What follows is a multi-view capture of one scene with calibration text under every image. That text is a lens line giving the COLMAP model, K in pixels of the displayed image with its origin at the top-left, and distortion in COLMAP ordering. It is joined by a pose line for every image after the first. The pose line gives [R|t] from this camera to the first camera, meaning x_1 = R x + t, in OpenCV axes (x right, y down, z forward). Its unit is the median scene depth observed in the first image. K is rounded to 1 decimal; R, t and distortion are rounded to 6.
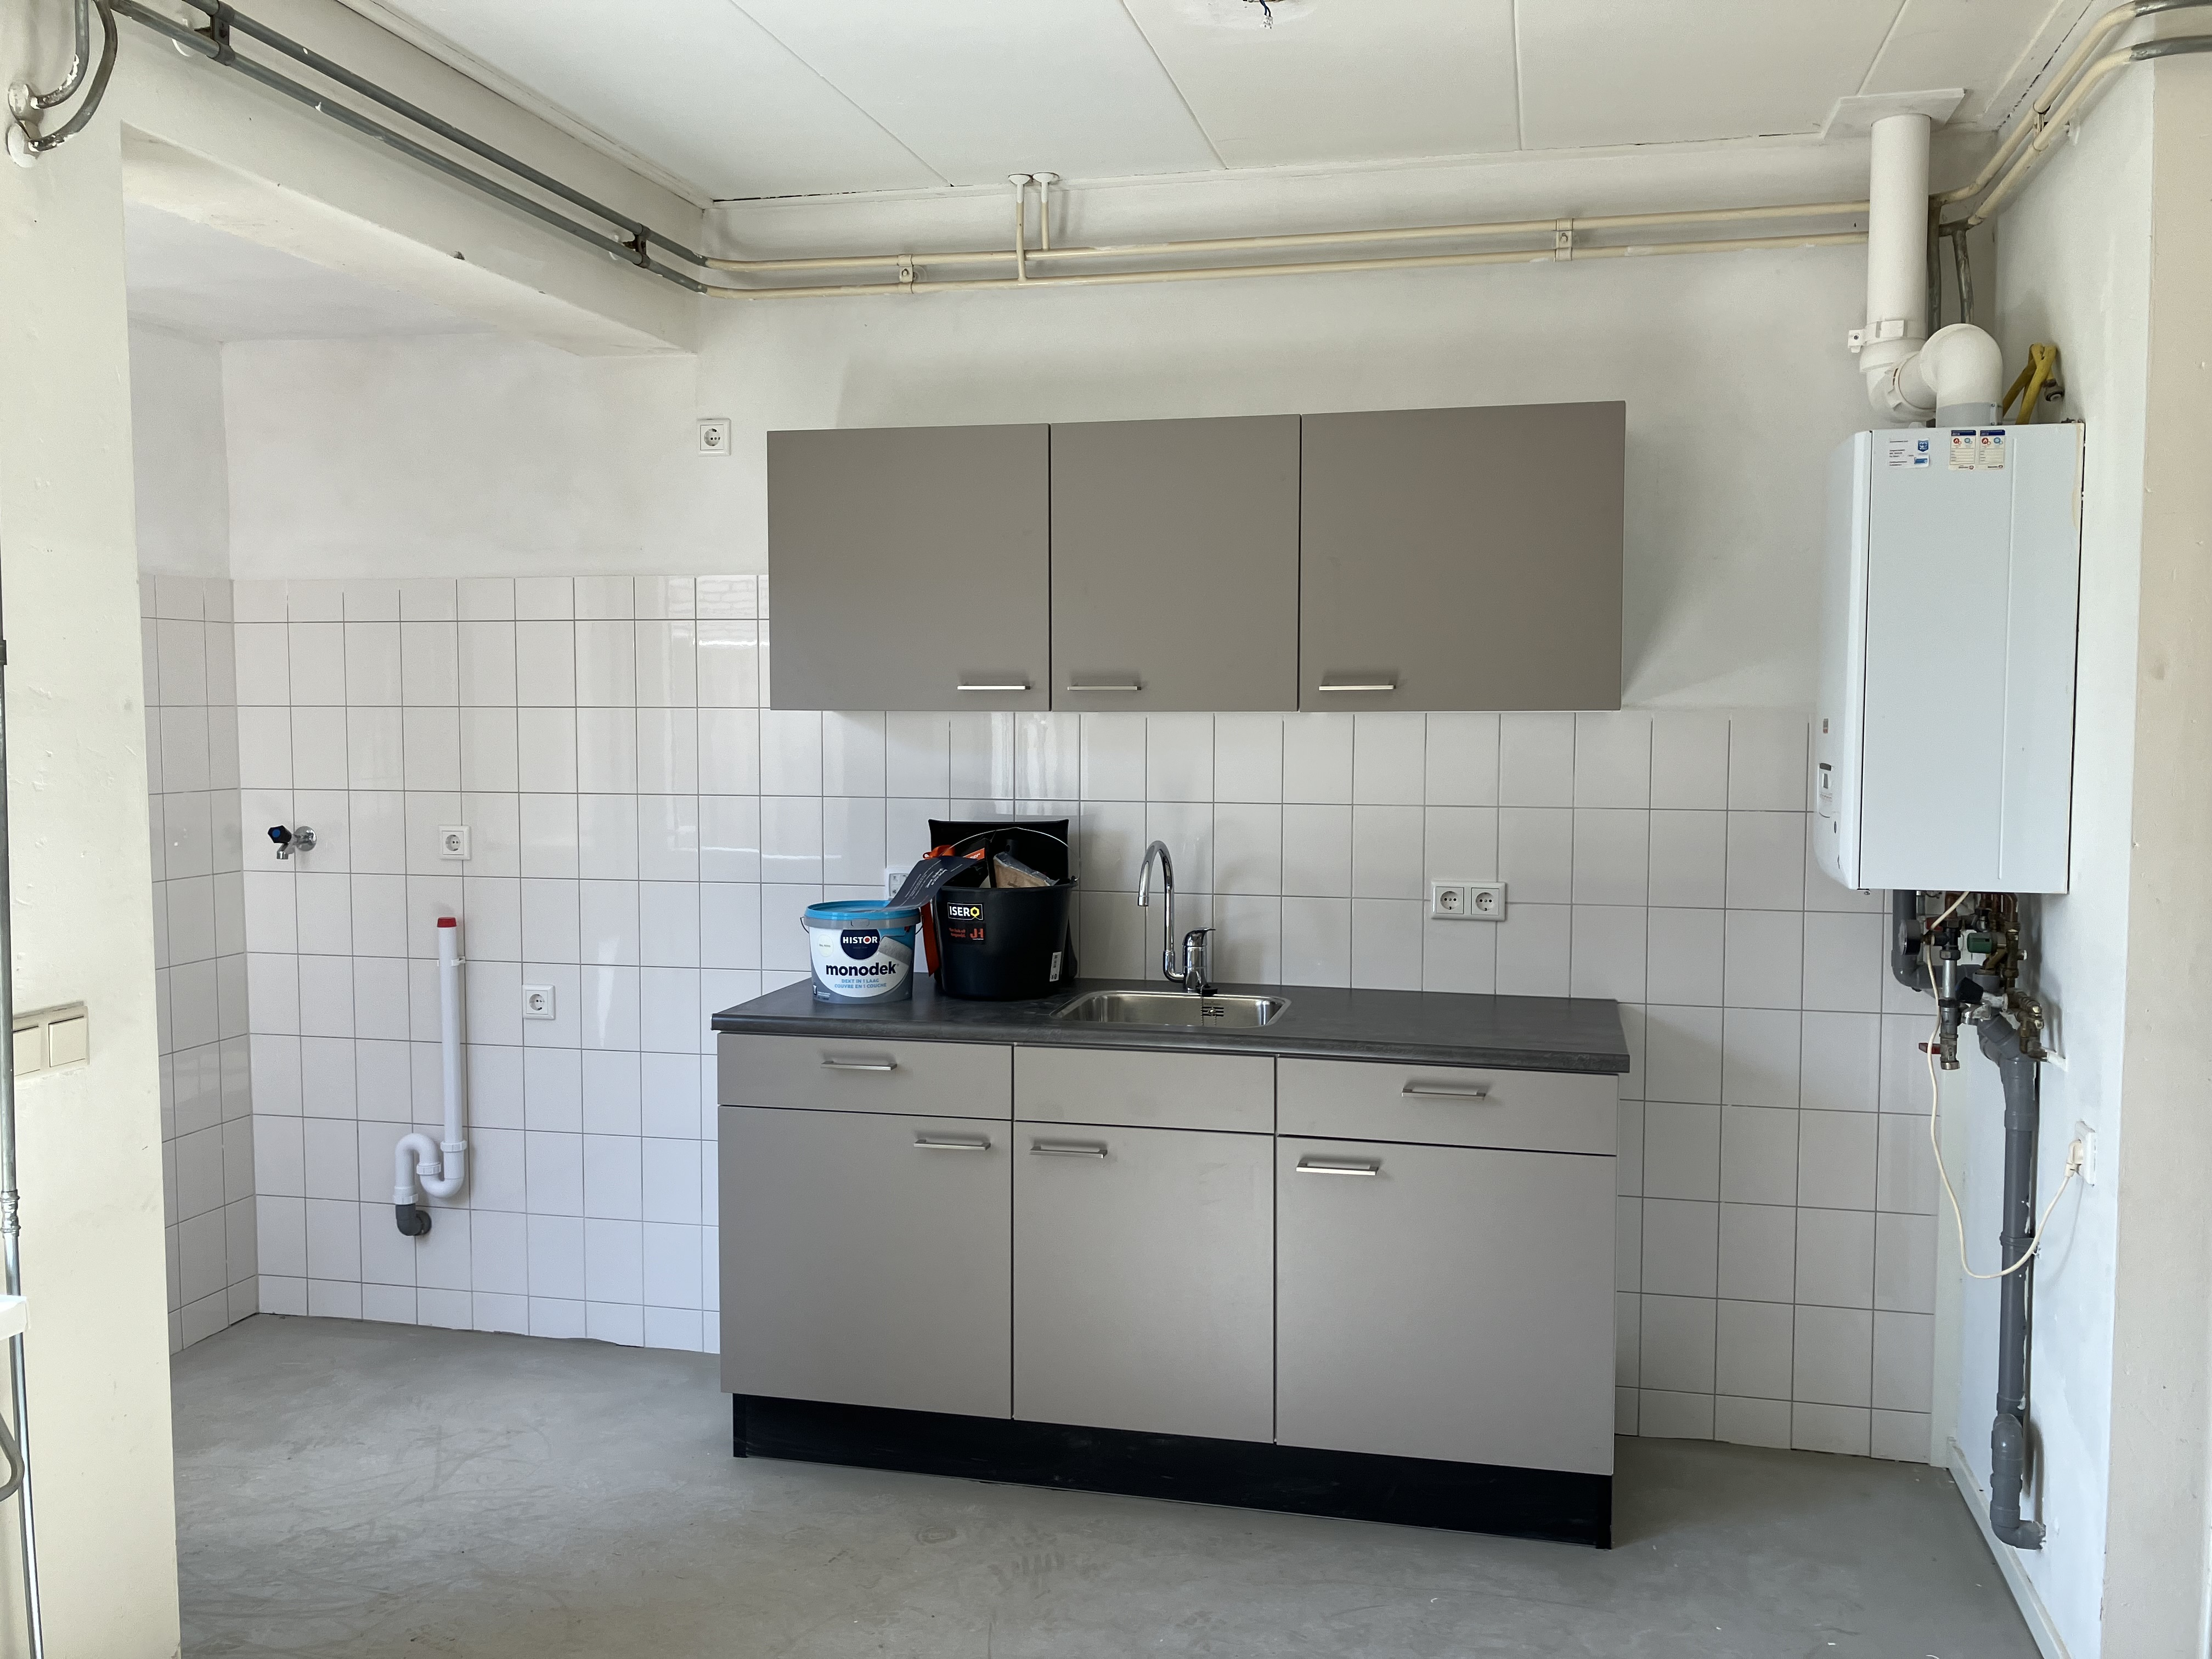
lens RADIAL K [[1811.8, 0, 1108.5], [0, 1811.8, 831.3], [0, 0, 1]] dist [0.012391, 0.001639]
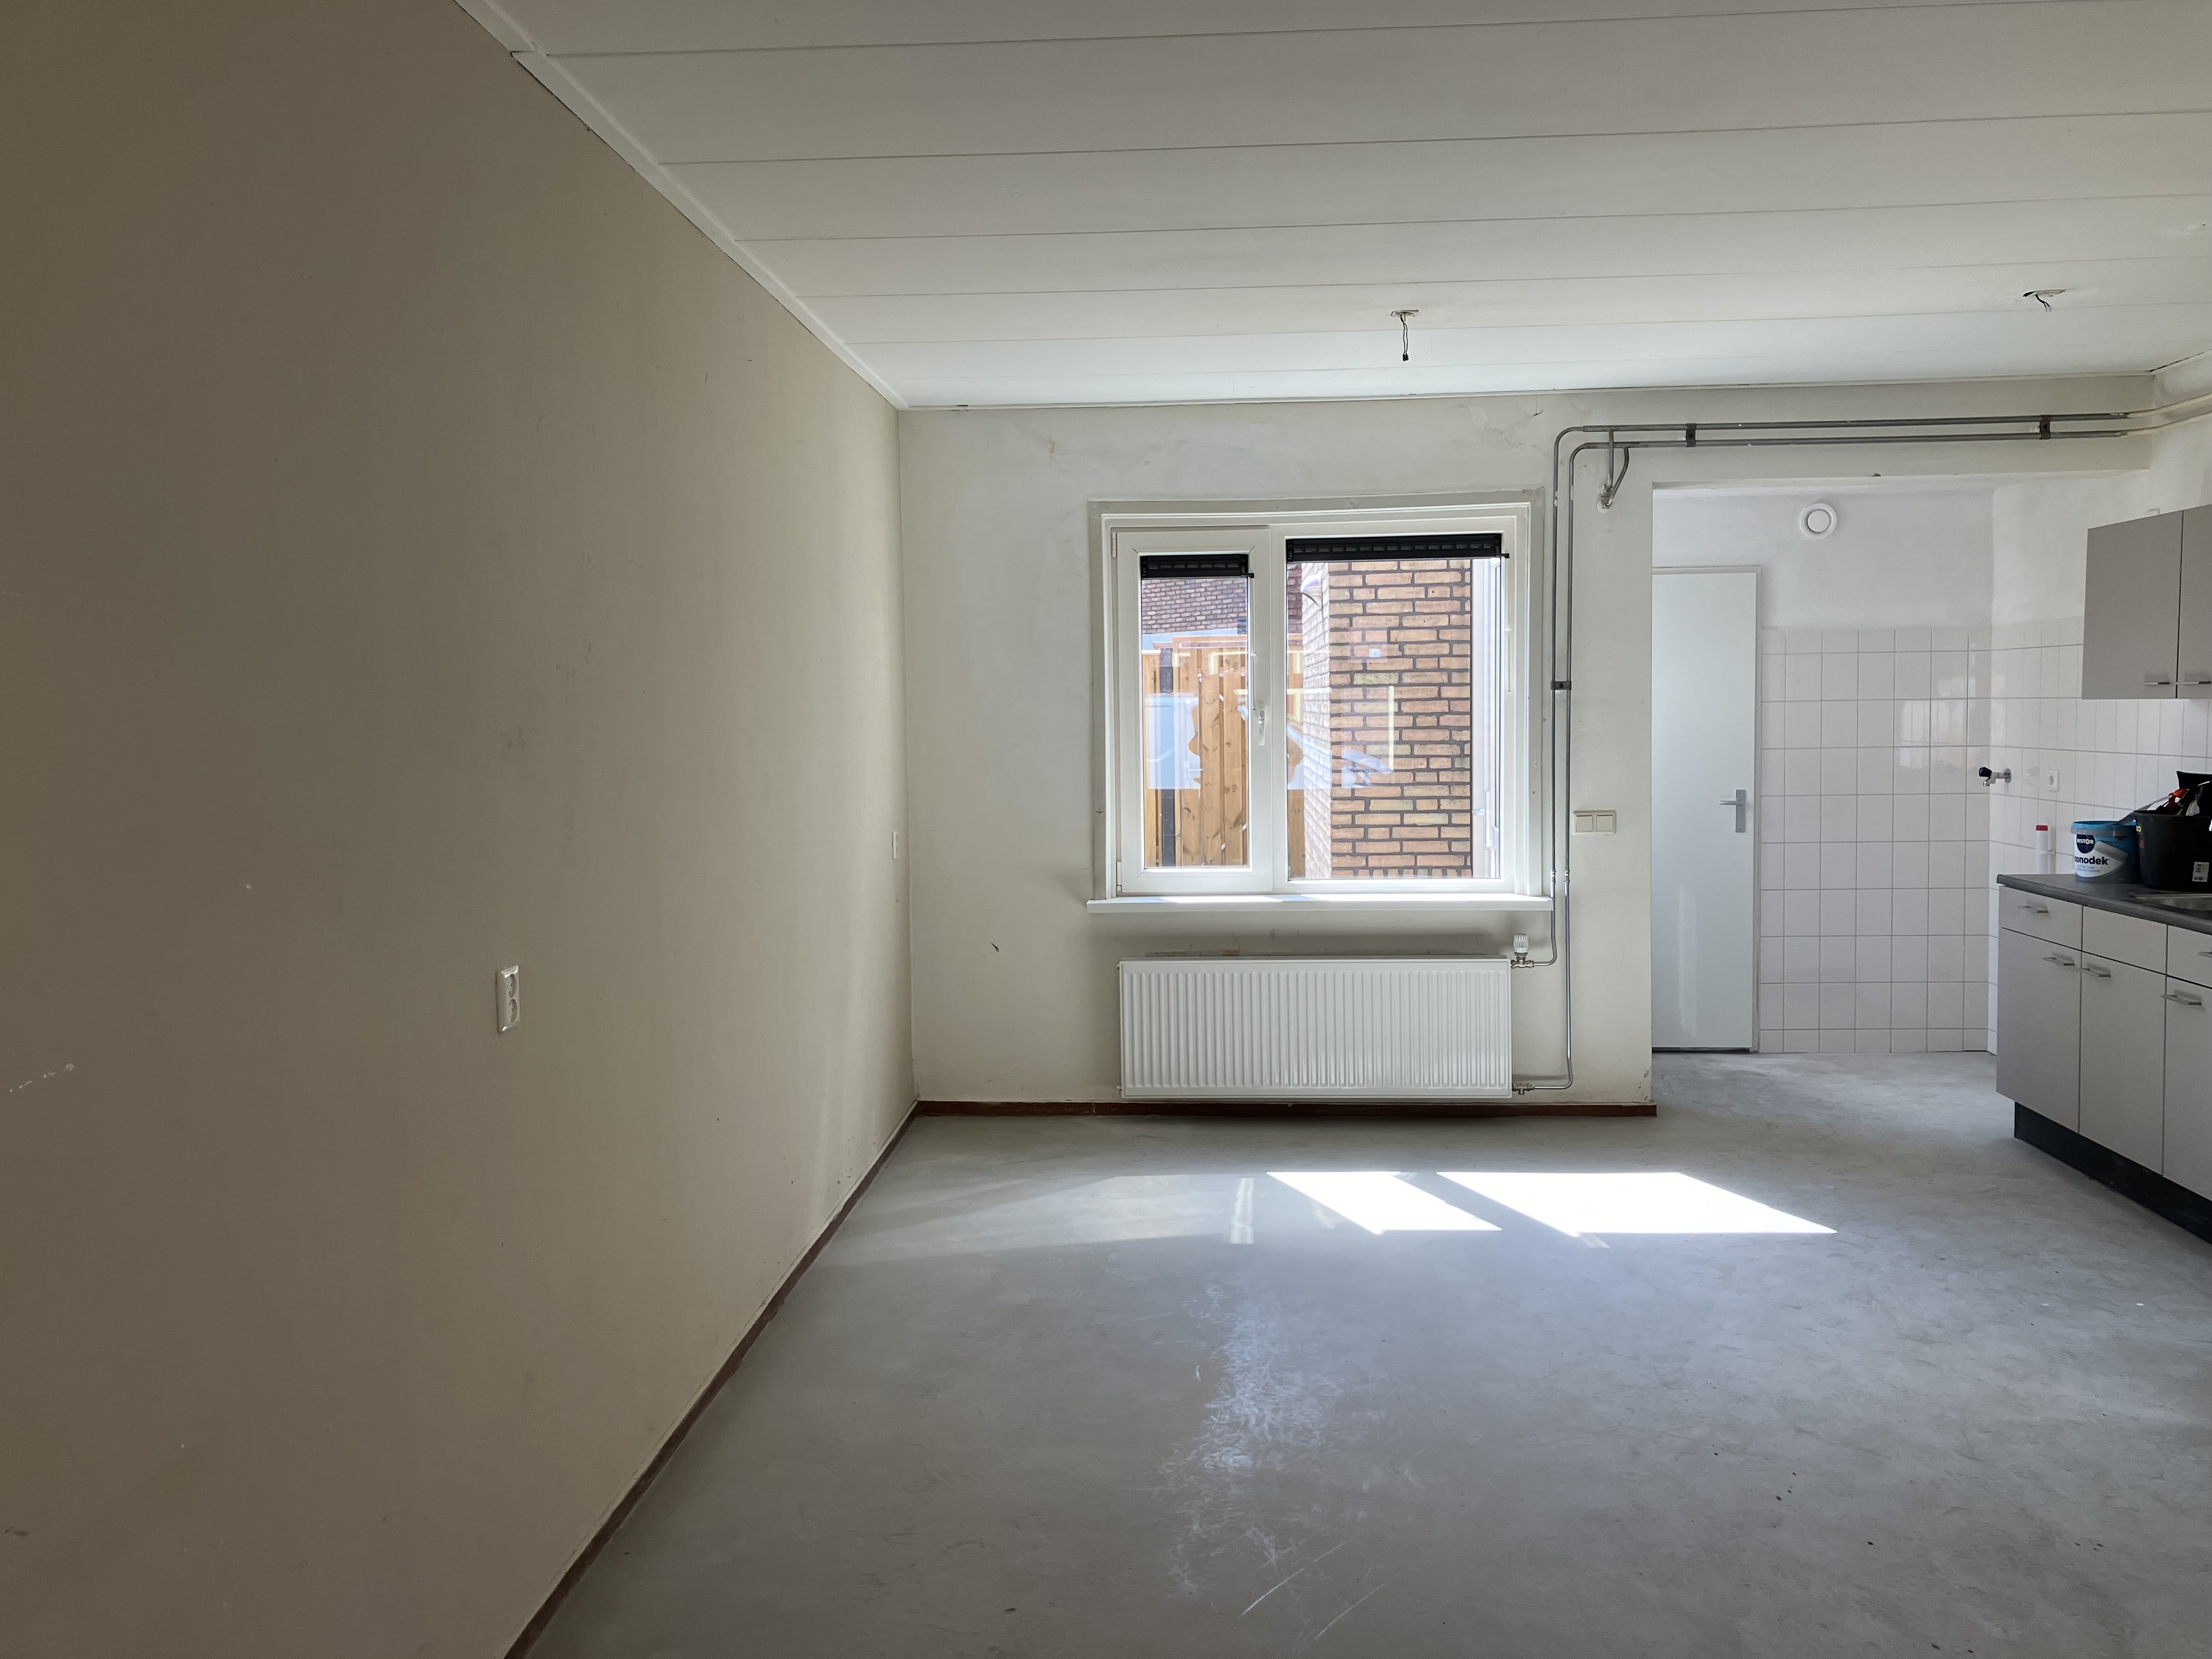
lens RADIAL K [[1811.8, 0, 1106.1], [0, 1811.8, 828.6], [0, 0, 1]] dist [0.012391, 0.001639]
pose [[0.179950, 0.065953, -0.981462, 1.301625], [-0.056603, 0.996791, 0.056605, 0.005979], [0.982046, 0.045367, 0.183106, -0.161037]]
